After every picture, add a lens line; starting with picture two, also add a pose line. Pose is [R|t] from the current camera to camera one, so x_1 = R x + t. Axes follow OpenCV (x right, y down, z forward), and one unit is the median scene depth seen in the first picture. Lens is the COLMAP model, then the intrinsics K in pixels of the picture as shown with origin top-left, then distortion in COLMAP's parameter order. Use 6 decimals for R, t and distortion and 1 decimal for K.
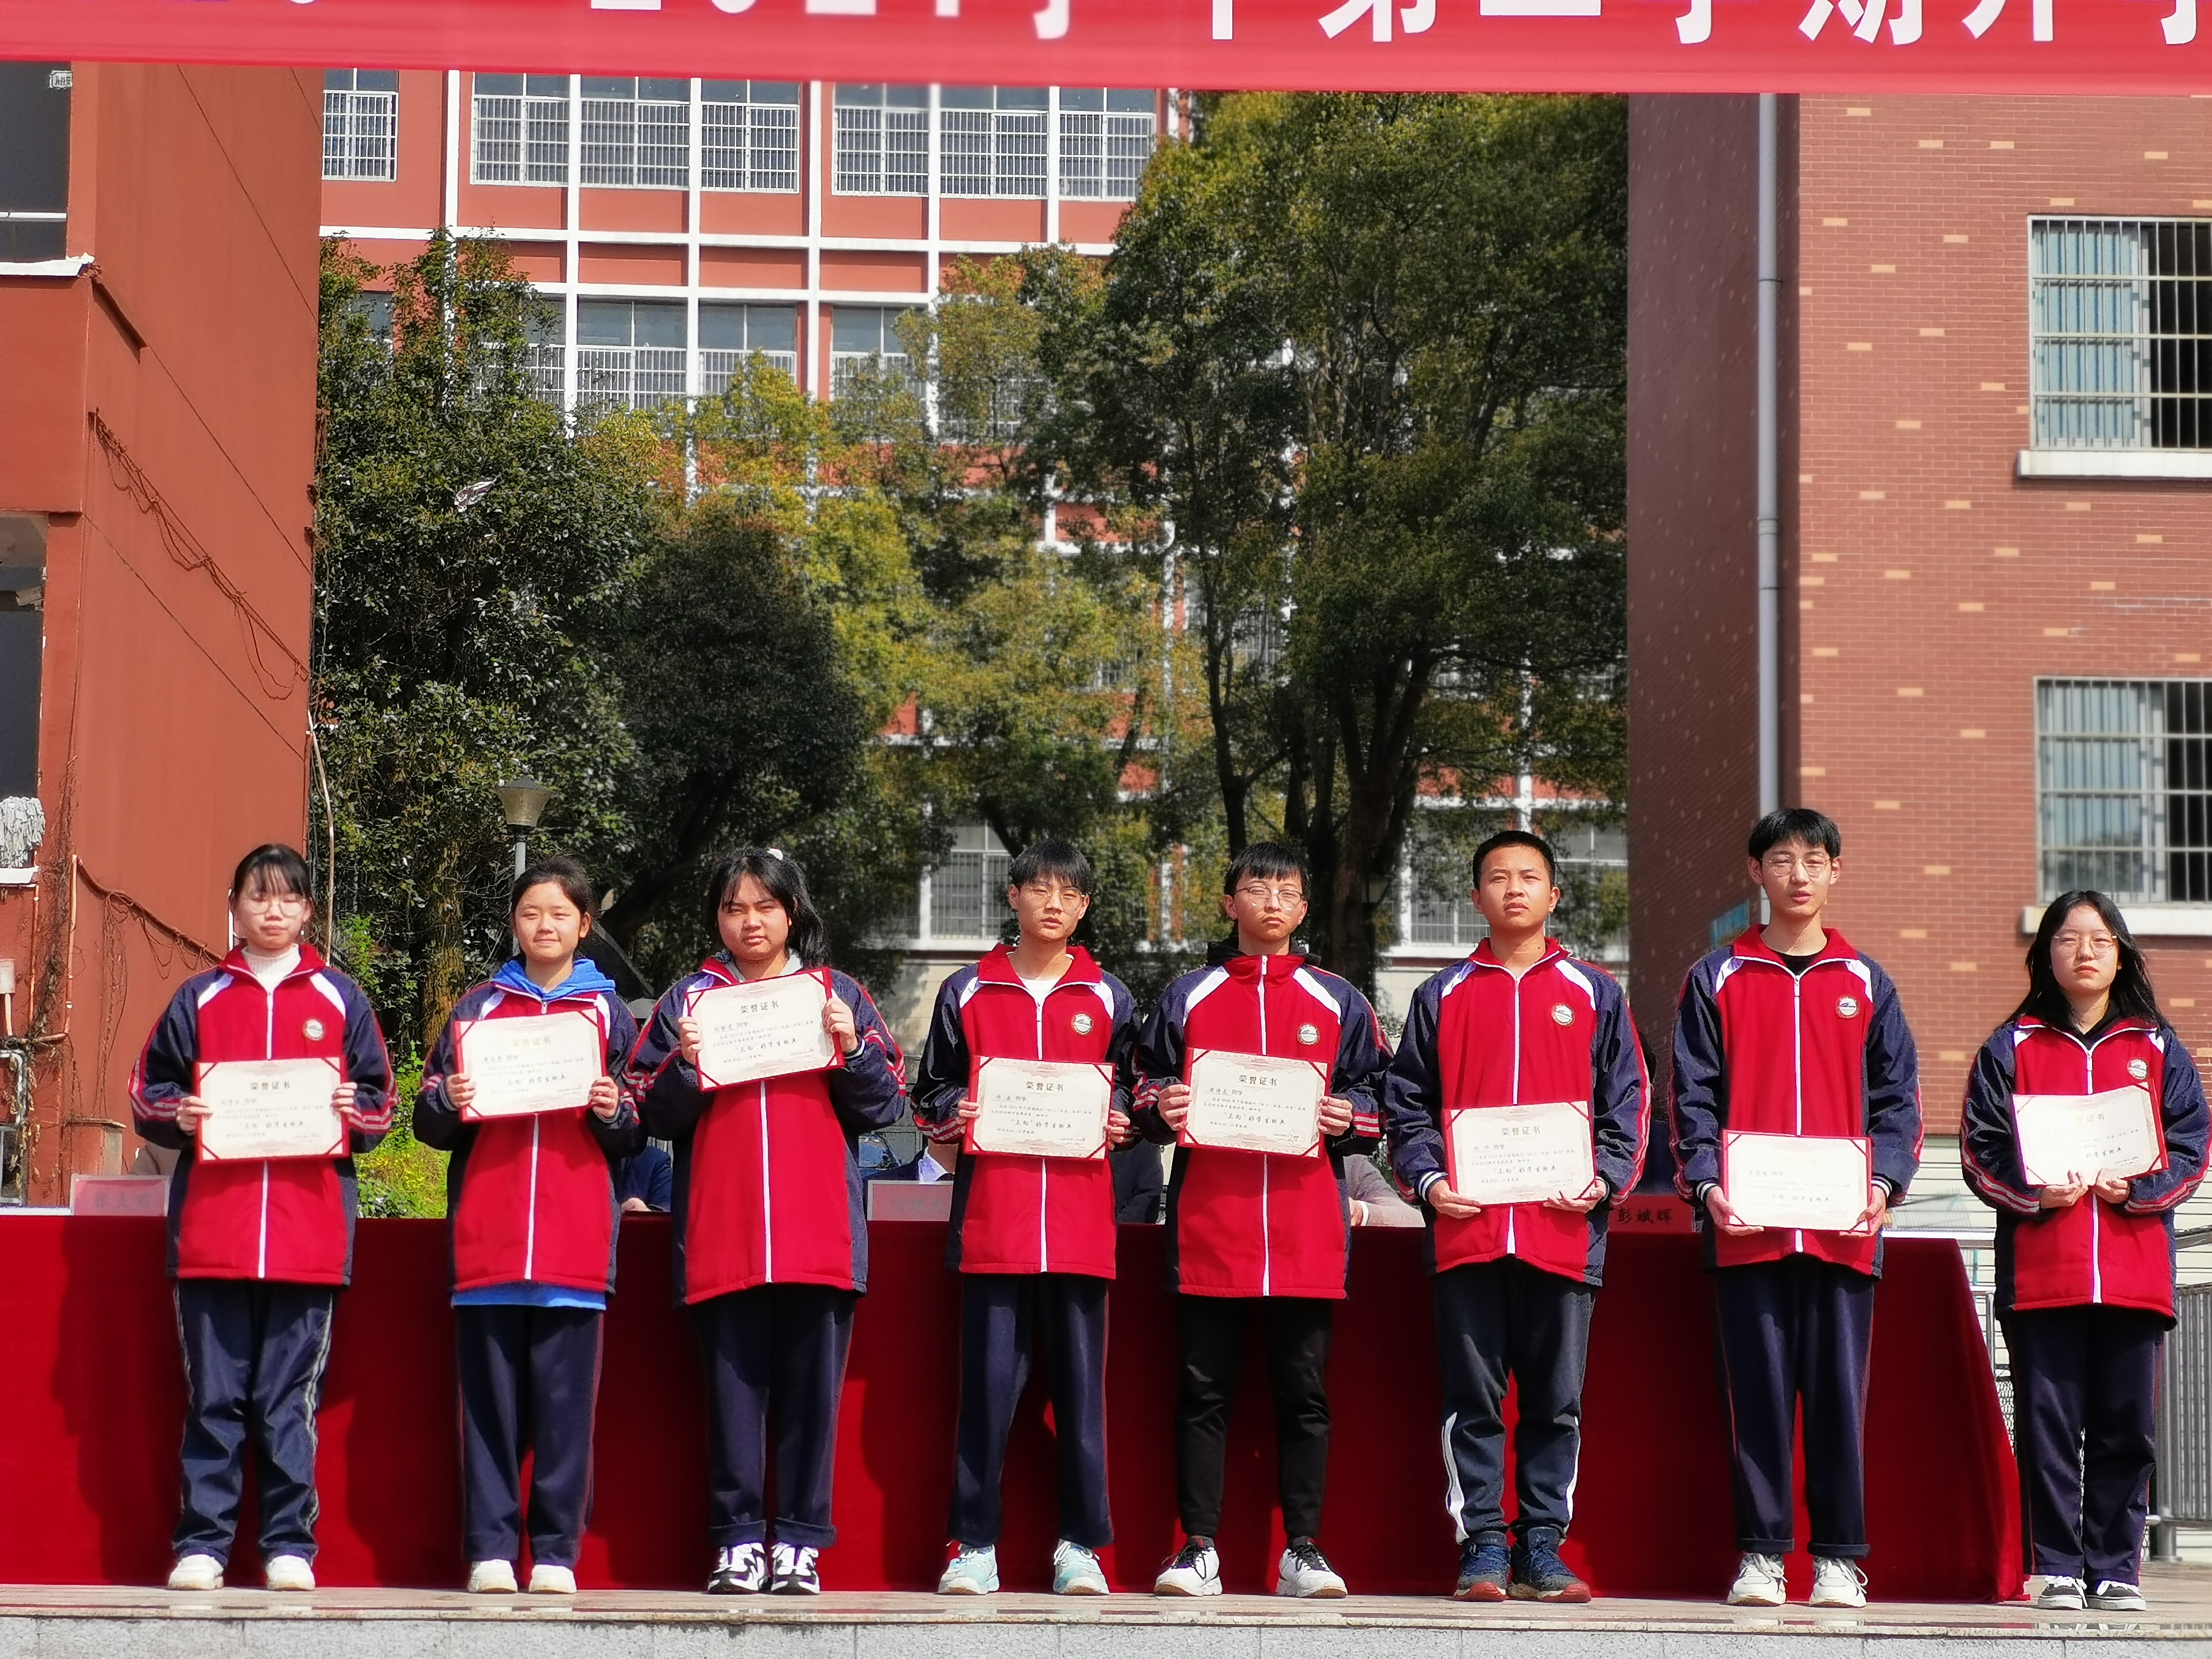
lens RADIAL K [[5233.8, 0, 1111.0], [0, 5233.8, 762.4], [0, 0, 1]] dist [0.570543, -5.004074]
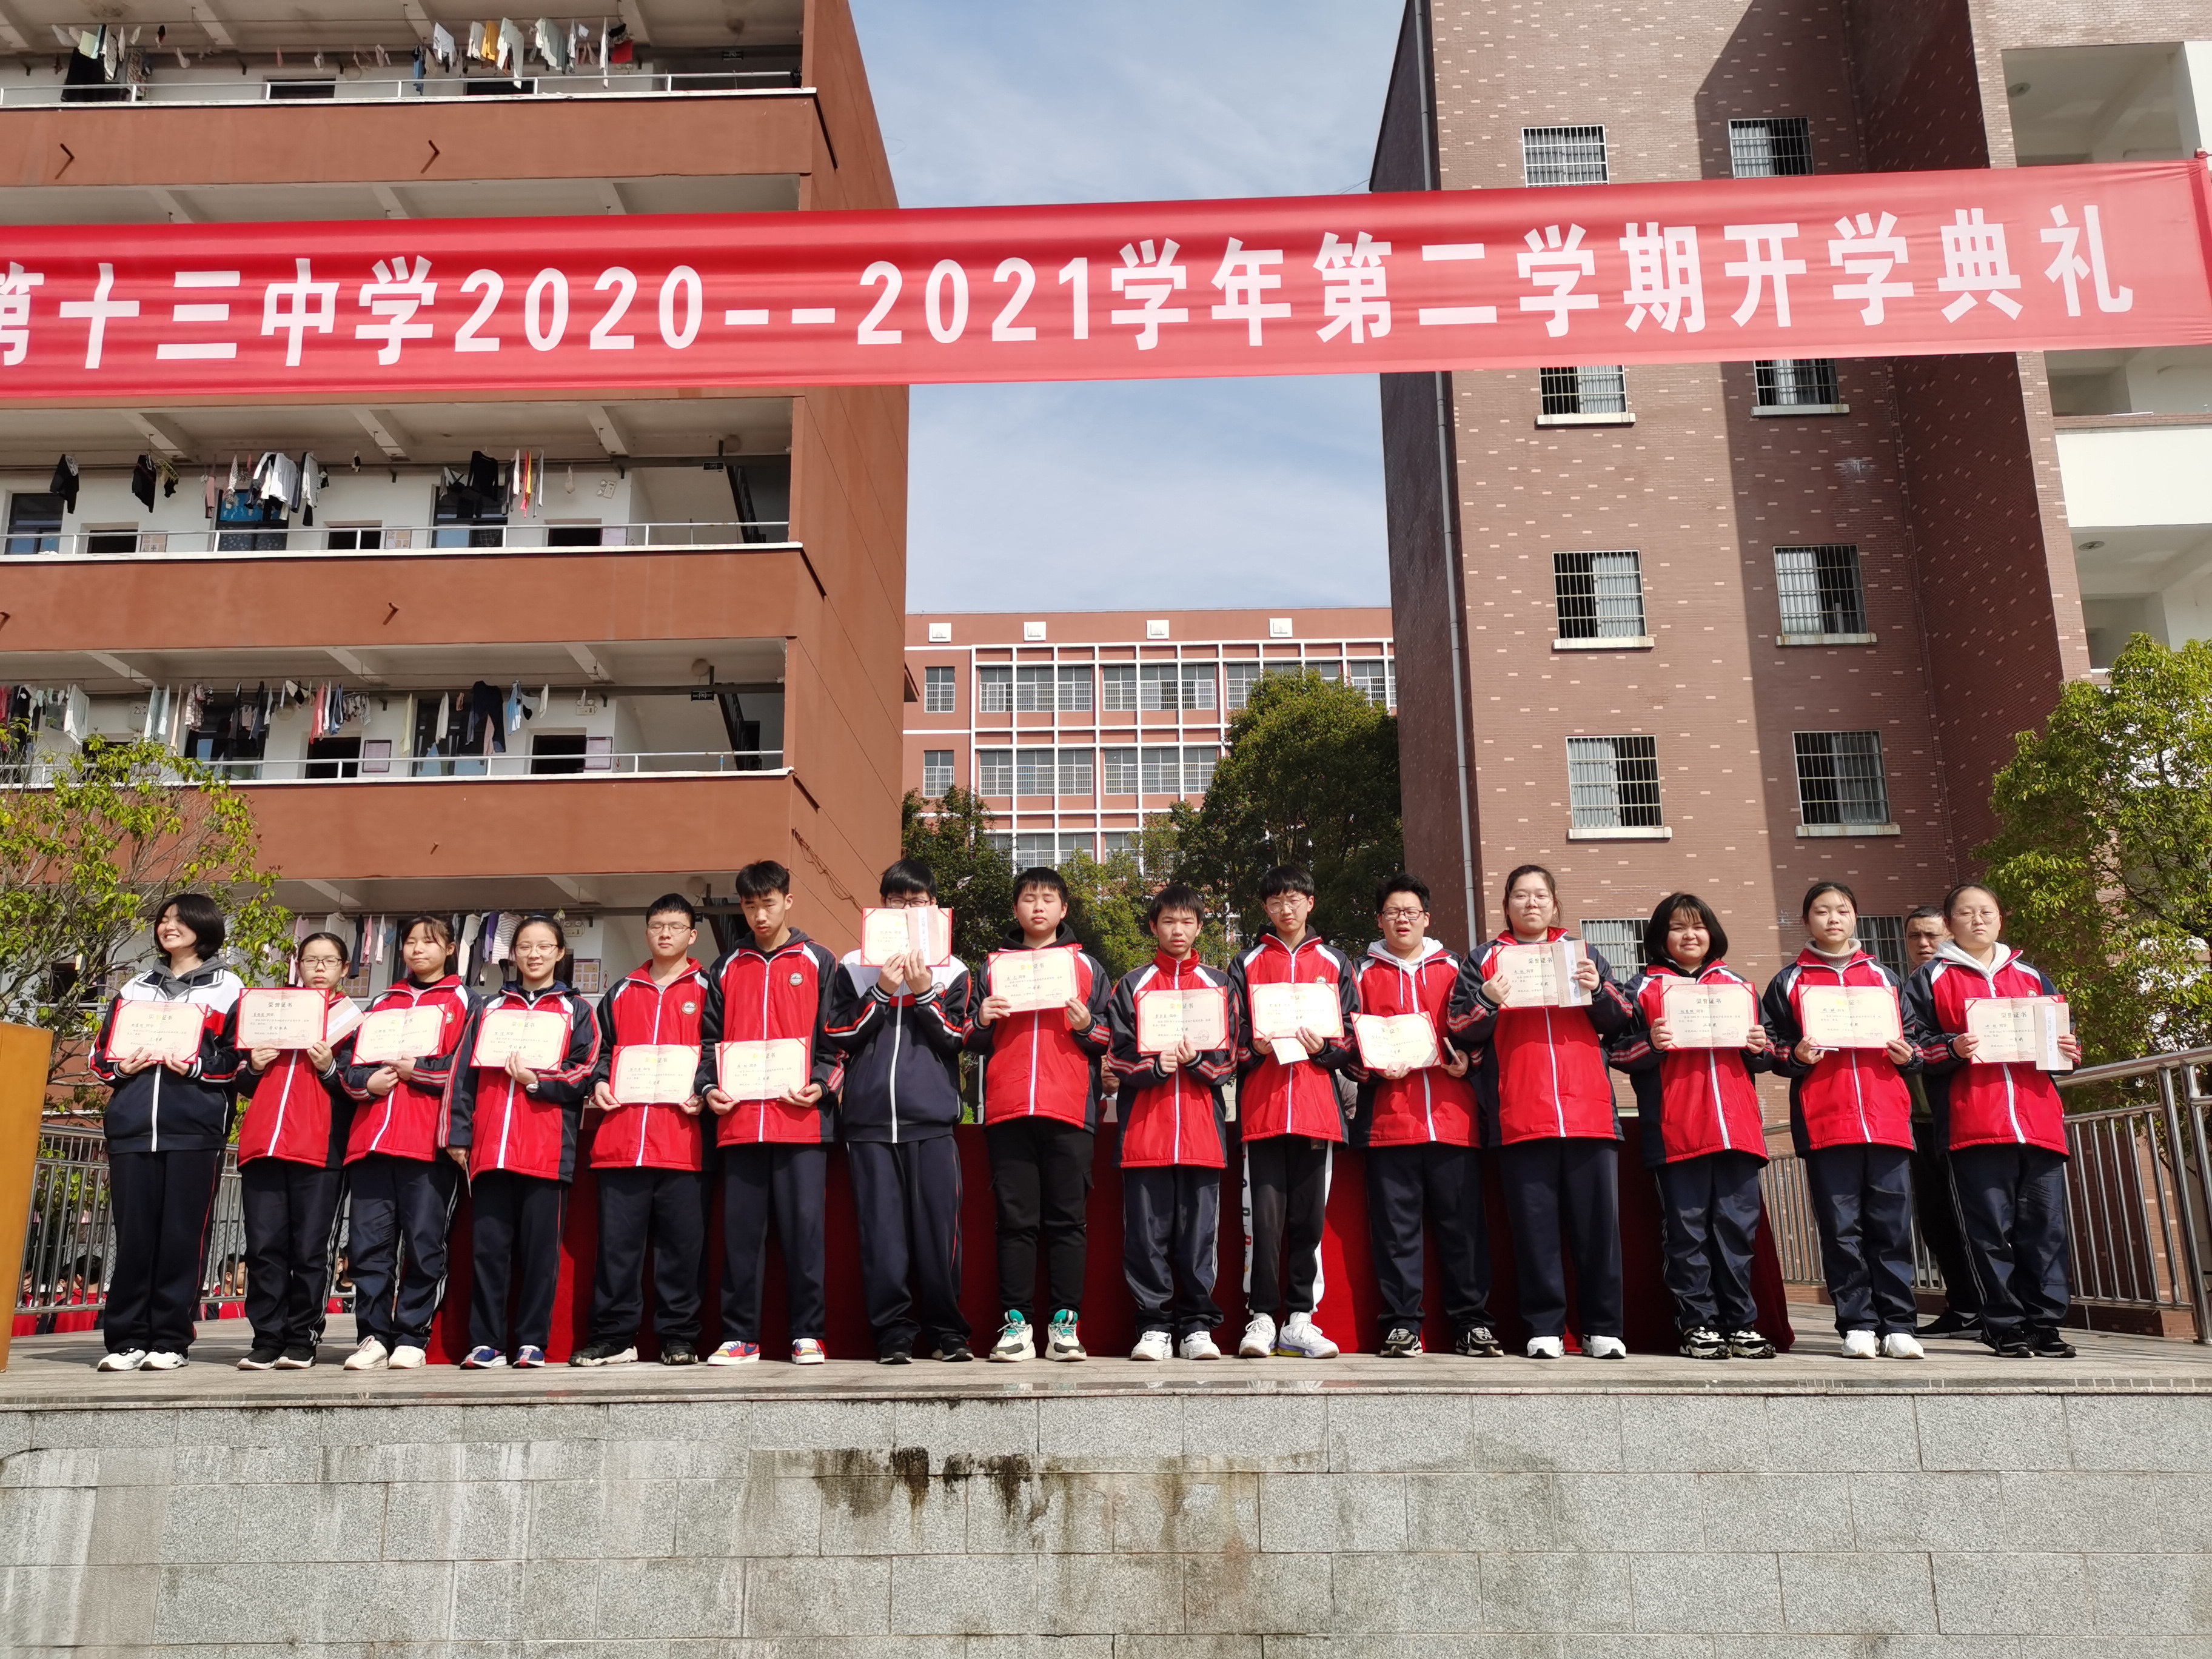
lens RADIAL K [[1764.6, 0, 1105.3], [0, 1764.6, 815.9], [0, 0, 1]] dist [0.058382, -0.050712]
pose [[0.997832, -0.035158, -0.055630, 0.000287], [0.028997, 0.993737, -0.107912, 0.013828], [0.059076, 0.106065, 0.992603, 0.118603]]
